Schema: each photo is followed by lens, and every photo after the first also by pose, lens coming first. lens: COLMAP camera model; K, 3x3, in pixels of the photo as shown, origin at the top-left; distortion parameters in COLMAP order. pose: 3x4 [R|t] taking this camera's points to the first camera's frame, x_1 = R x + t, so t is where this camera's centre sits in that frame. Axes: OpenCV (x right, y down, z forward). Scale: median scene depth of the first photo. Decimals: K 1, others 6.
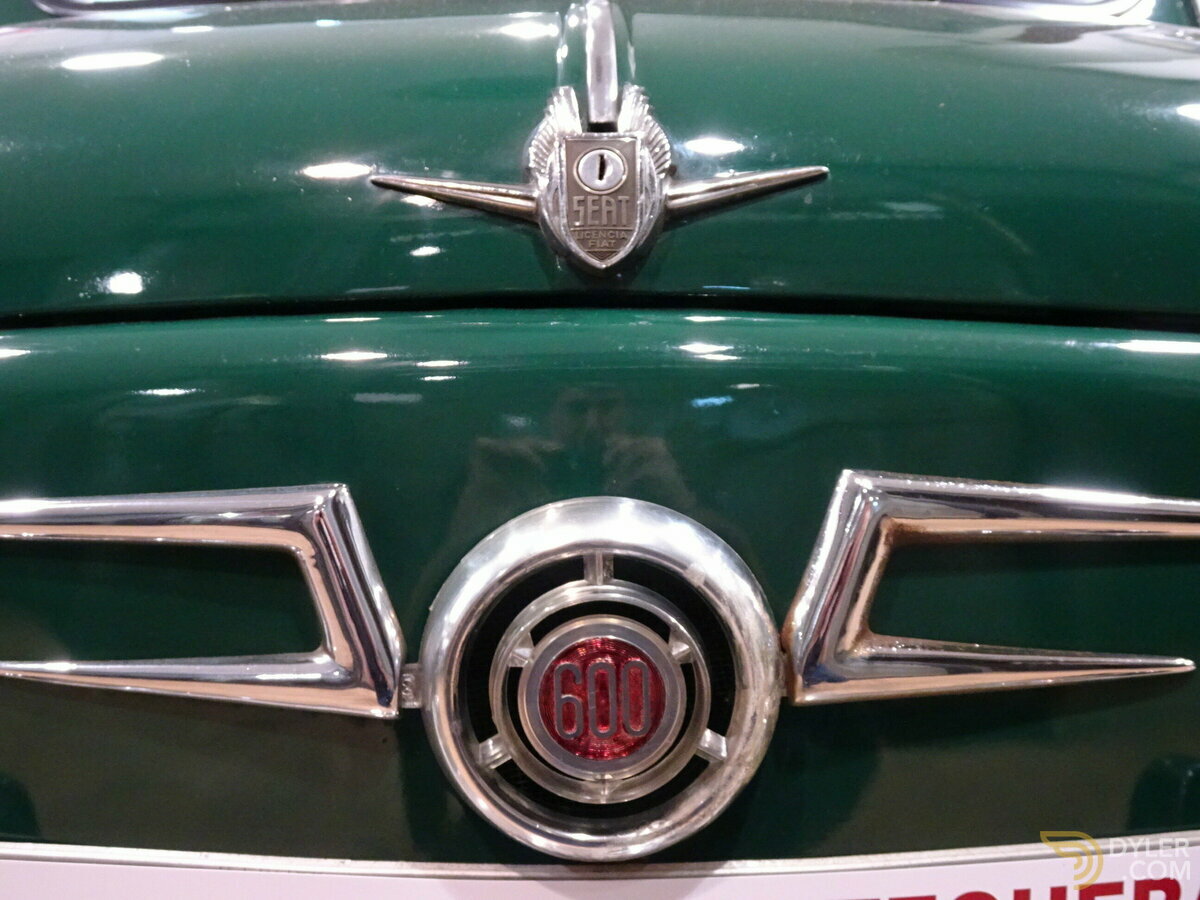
lens RADIAL K [[1402.5, 0, 600.0], [0, 1402.5, 450.0], [0, 0, 1]] dist [0.013298, 0.026827]
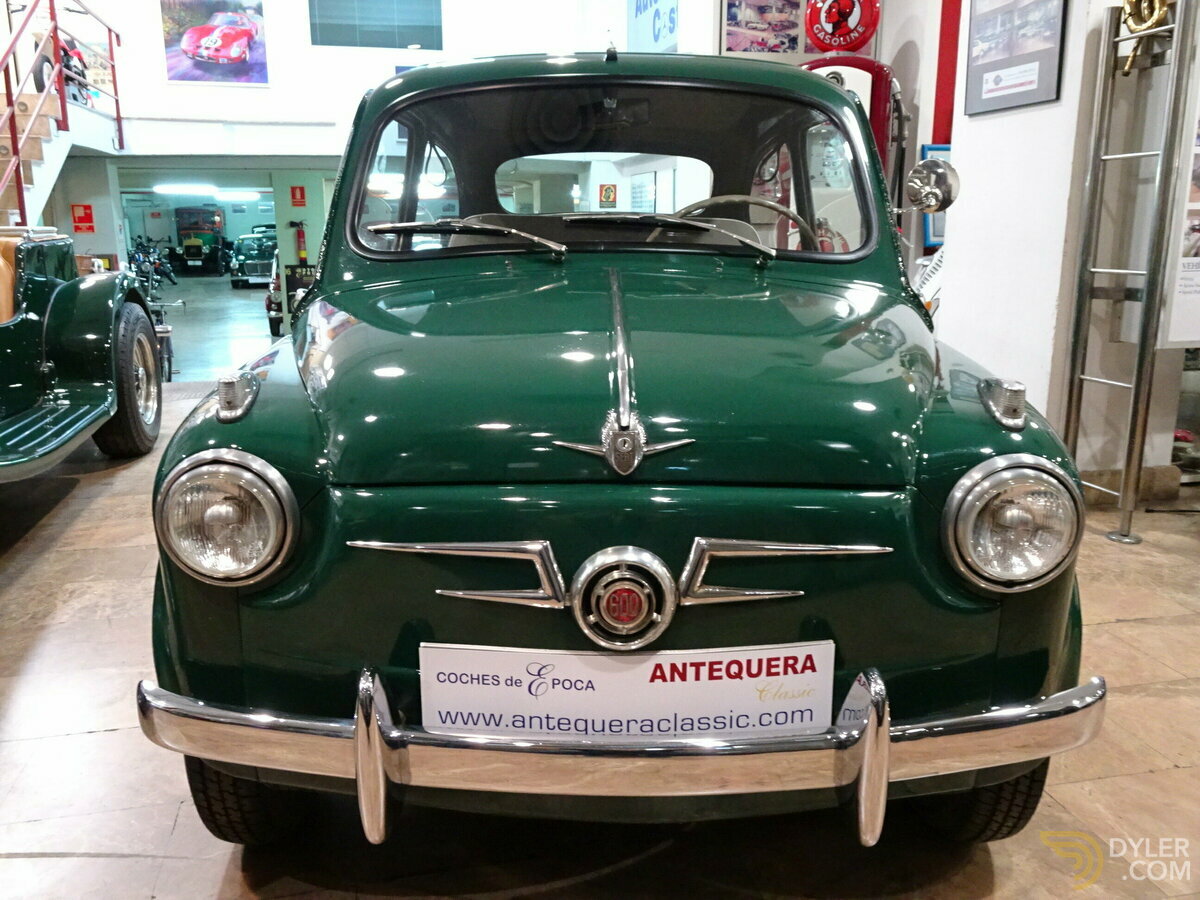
lens RADIAL K [[970.9, 0, 600.0], [0, 970.9, 450.0], [0, 0, 1]] dist [0.001363, 0.003039]
pose [[0.999867, 0.003582, -0.015890, -0.020684], [-0.002279, 0.996686, 0.081317, -0.386708], [0.016129, -0.081270, 0.996562, -1.320994]]
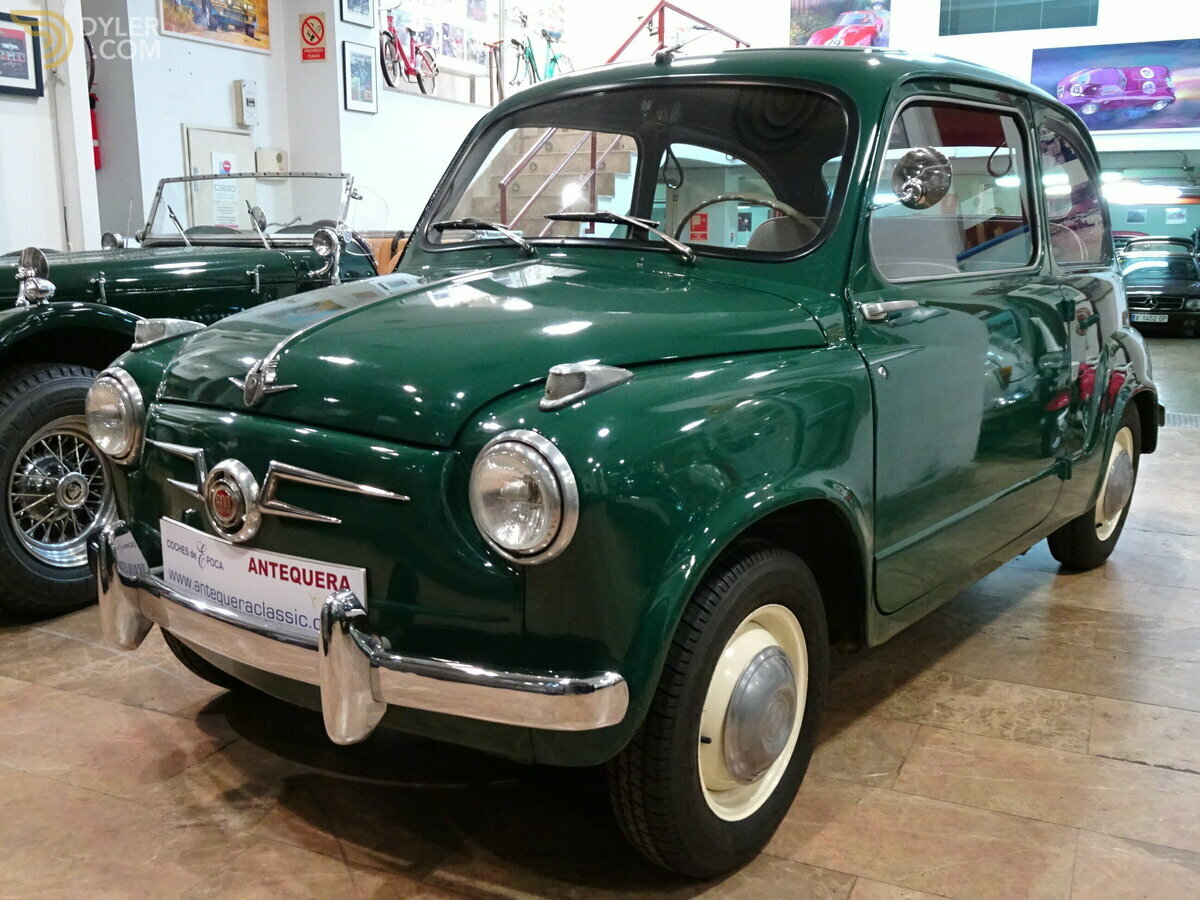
lens RADIAL K [[1132.5, 0, 600.0], [0, 1132.5, 450.0], [0, 0, 1]] dist [-0.009544, -0.004253]
pose [[0.783763, 0.119654, -0.609425, 3.065078], [-0.095185, 0.992815, 0.072515, -0.366450], [0.613723, 0.001173, 0.789521, -1.117002]]
